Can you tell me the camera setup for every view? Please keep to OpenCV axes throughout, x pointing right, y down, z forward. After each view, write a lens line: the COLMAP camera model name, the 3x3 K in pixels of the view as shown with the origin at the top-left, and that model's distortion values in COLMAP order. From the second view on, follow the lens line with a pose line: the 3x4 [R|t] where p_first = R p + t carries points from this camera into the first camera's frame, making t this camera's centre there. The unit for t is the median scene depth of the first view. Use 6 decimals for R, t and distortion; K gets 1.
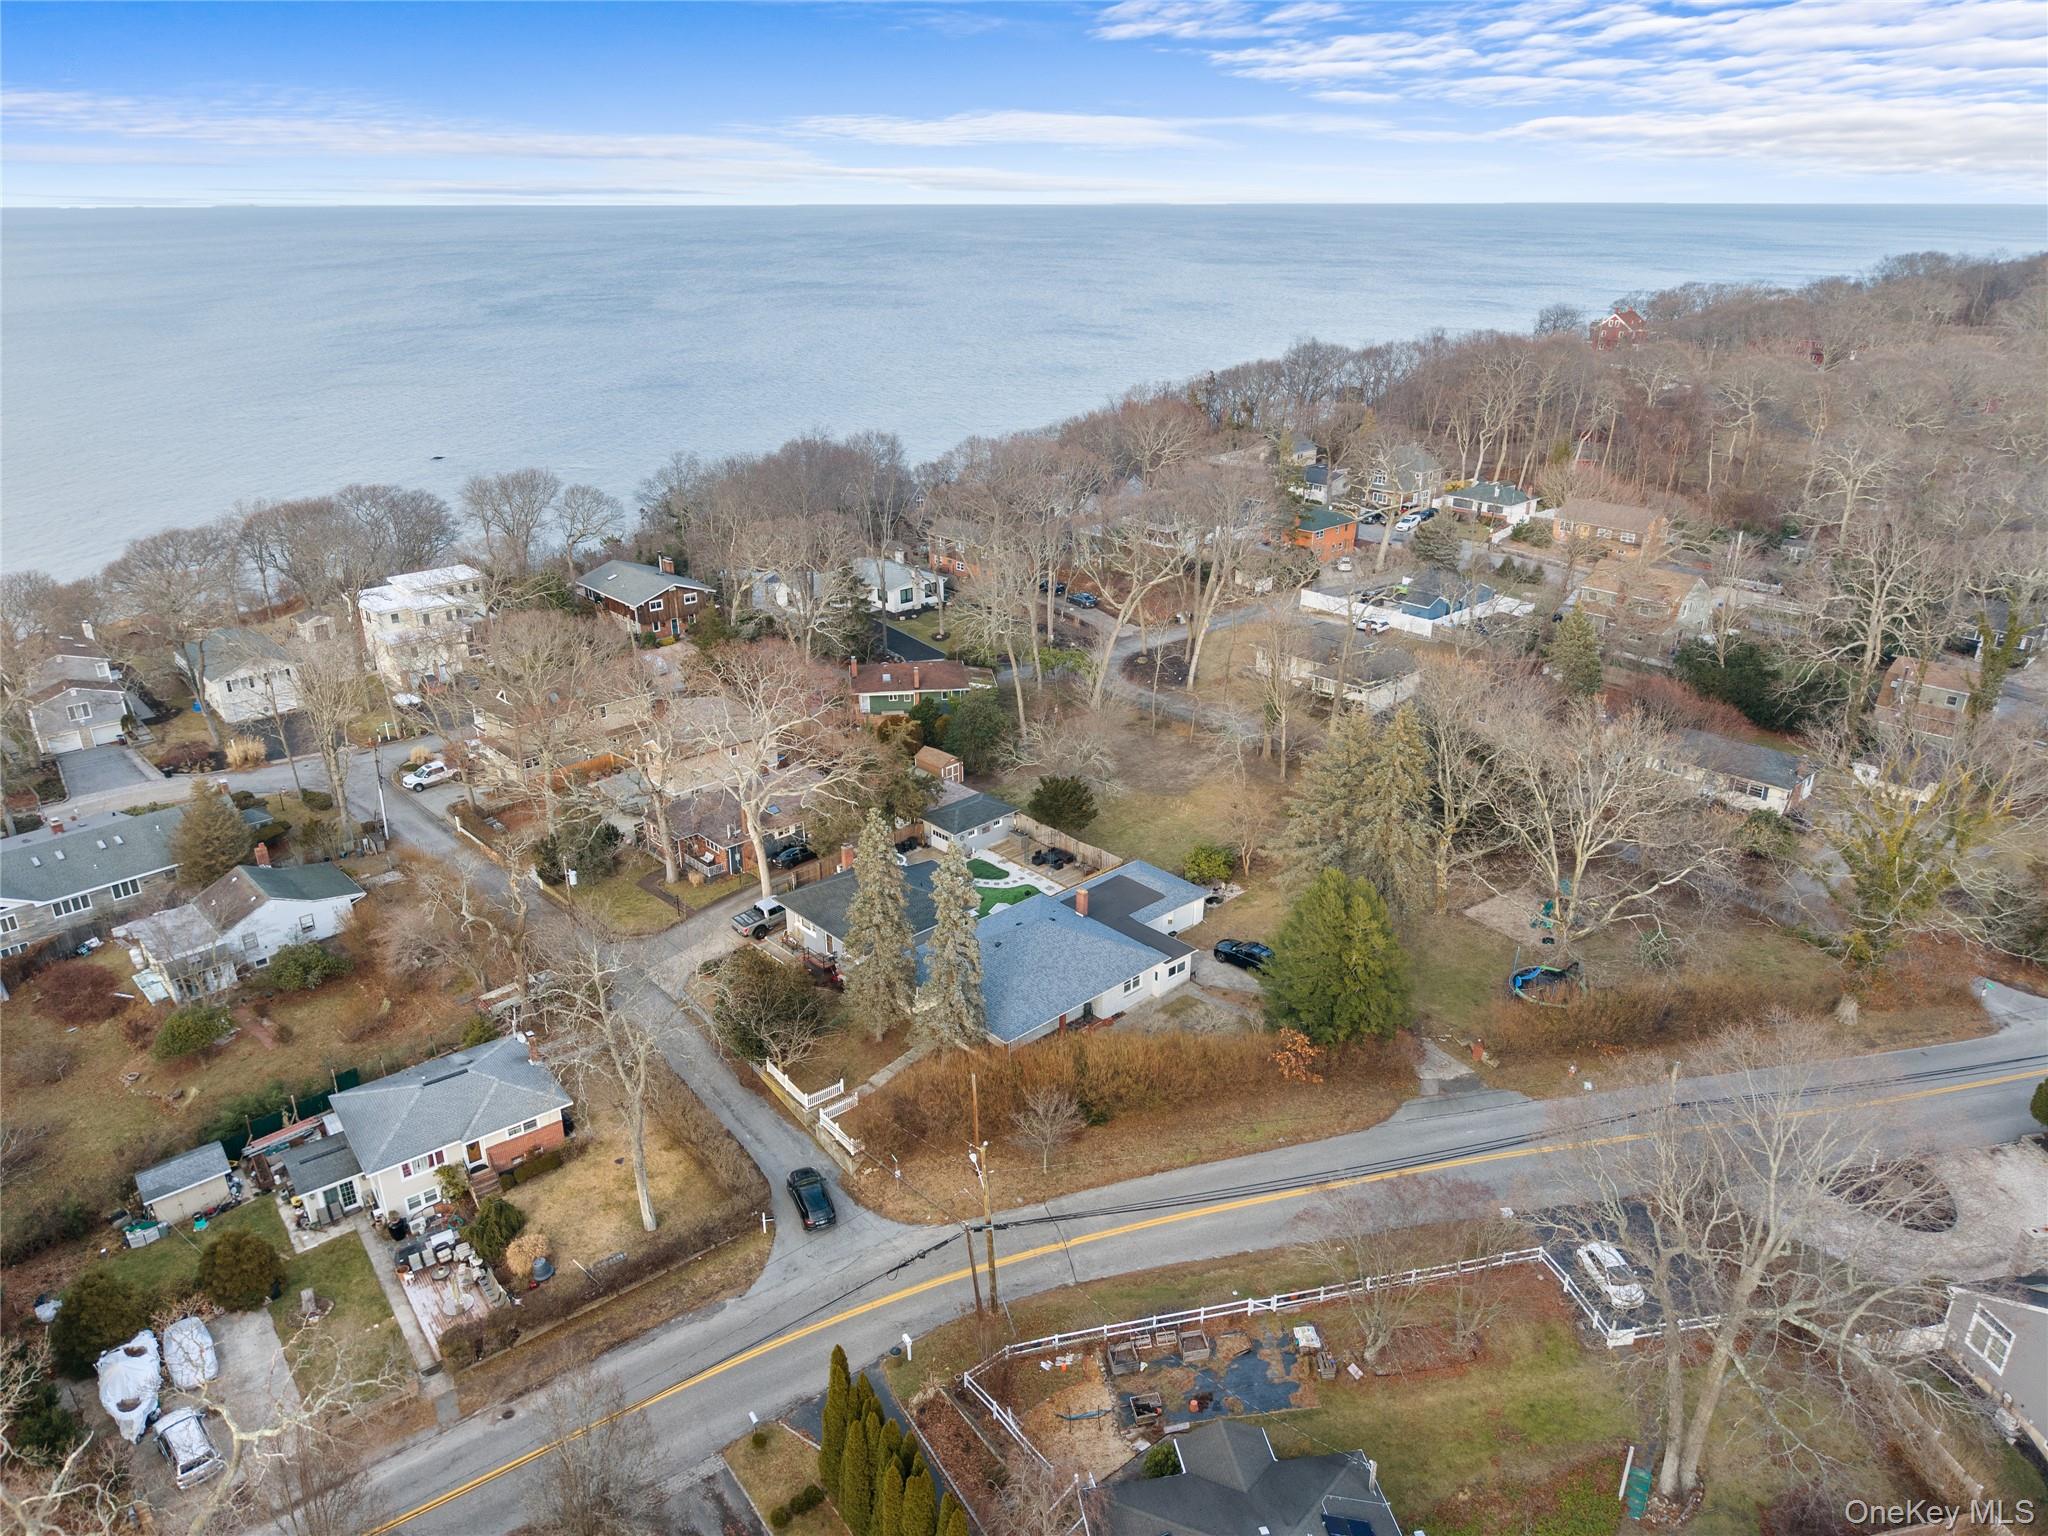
lens RADIAL K [[1391.3, 0, 1024.0], [0, 1391.3, 768.0], [0, 0, 1]] dist [-0.012799, 0.003096]
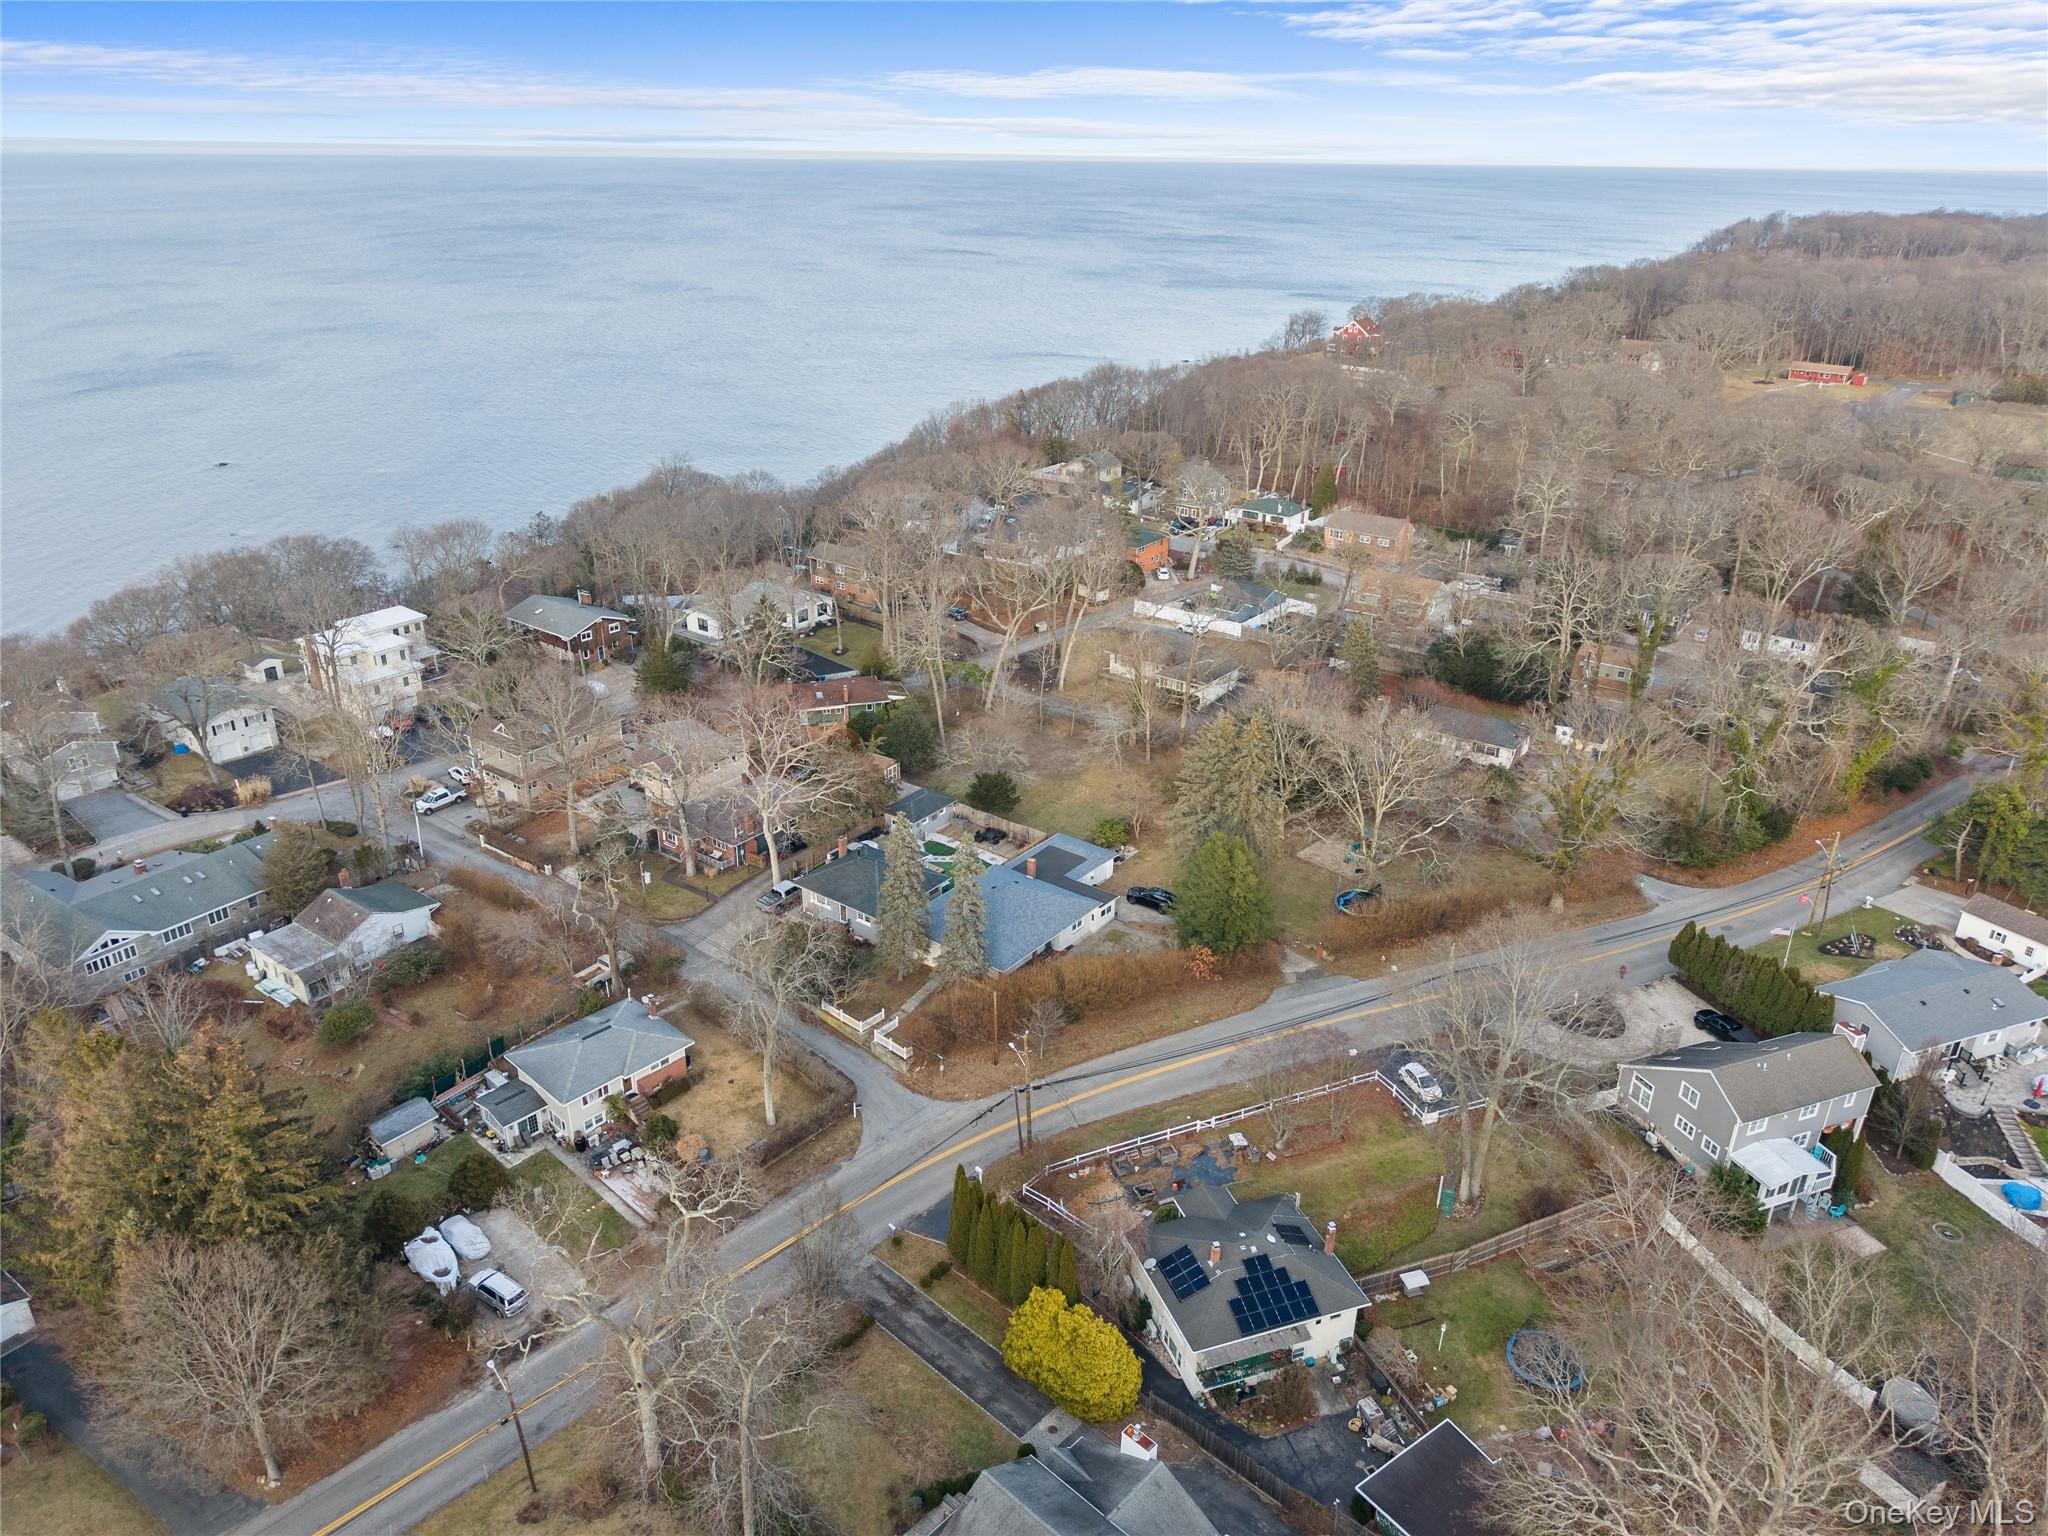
lens RADIAL K [[1391.3, 0, 1024.0], [0, 1391.3, 768.0], [0, 0, 1]] dist [-0.012799, 0.003096]
pose [[0.984623, -0.061395, 0.163546, -0.188043], [0.056652, 0.997831, 0.033518, -0.048152], [-0.165249, -0.023738, 0.985966, -0.344269]]
